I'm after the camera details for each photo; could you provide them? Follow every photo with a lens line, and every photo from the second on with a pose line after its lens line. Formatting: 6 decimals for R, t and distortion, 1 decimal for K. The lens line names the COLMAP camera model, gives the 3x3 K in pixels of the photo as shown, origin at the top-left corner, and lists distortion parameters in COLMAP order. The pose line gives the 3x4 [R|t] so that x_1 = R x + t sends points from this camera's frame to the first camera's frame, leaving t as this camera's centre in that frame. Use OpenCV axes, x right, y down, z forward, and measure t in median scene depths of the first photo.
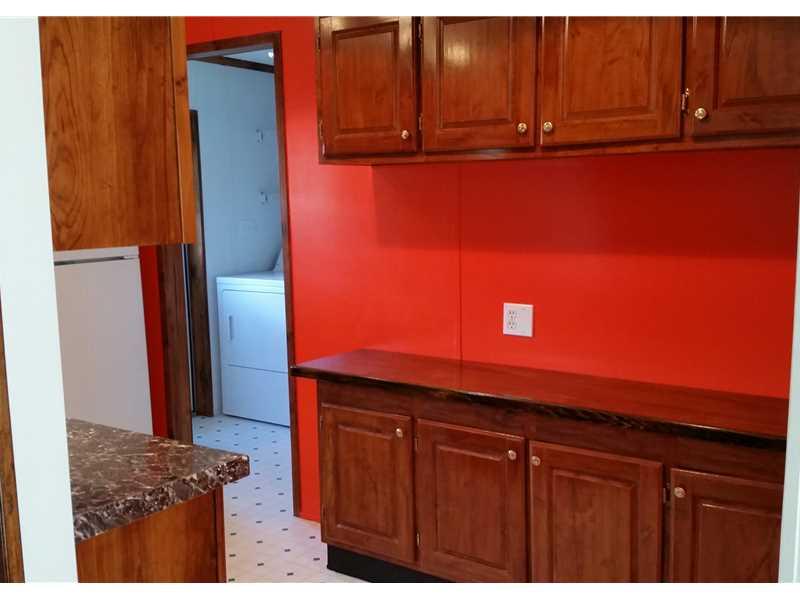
lens RADIAL K [[840.9, 0, 400.0], [0, 840.9, 300.0], [0, 0, 1]] dist [0.180083, -0.424386]
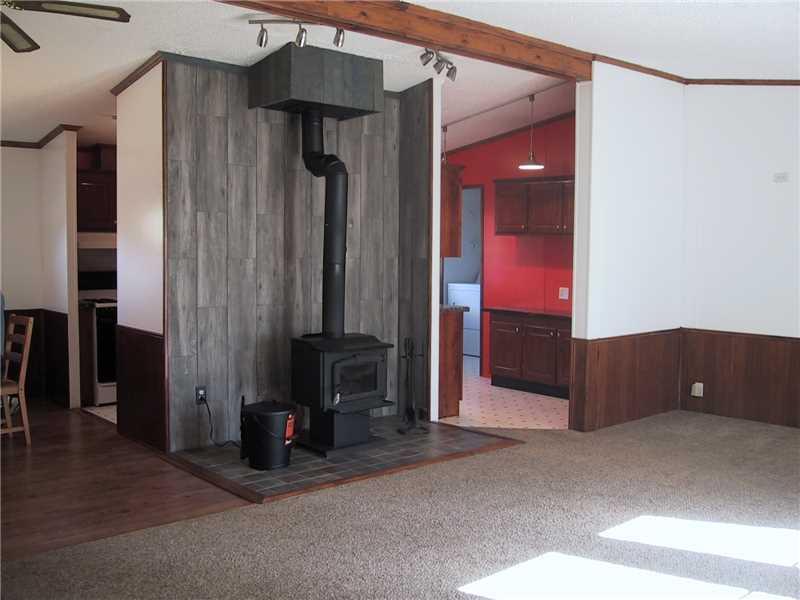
lens RADIAL K [[833.5, 0, 400.0], [0, 833.5, 300.0], [0, 0, 1]] dist [-0.010113, -0.004035]
pose [[0.971736, 0.046702, -0.231403, 0.243654], [-0.059151, 0.997135, -0.047152, 0.199817], [0.228538, 0.059507, 0.971715, -1.716178]]
